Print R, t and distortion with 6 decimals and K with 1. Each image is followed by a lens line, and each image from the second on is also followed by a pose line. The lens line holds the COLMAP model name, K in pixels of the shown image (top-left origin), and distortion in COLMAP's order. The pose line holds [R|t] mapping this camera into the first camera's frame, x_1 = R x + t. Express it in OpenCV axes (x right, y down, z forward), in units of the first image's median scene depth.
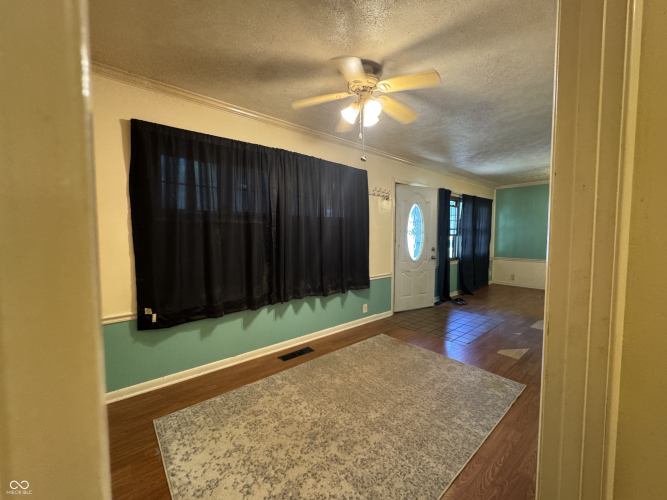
lens RADIAL K [[267.8, 0, 333.5], [0, 267.8, 250.0], [0, 0, 1]] dist [-0.003301, 0.000087]
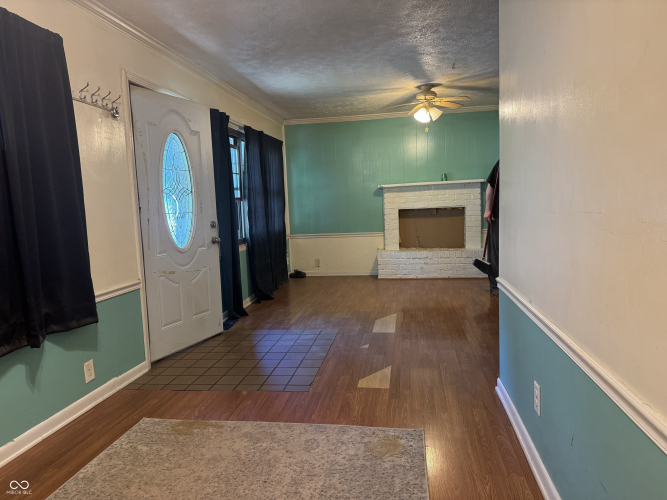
lens RADIAL K [[469.9, 0, 333.5], [0, 469.9, 250.0], [0, 0, 1]] dist [0.064074, -0.087152]
pose [[0.769921, -0.098568, 0.630481, -0.035546], [0.081569, 0.995095, 0.055962, 0.015387], [-0.632905, 0.008342, 0.774184, 0.155458]]
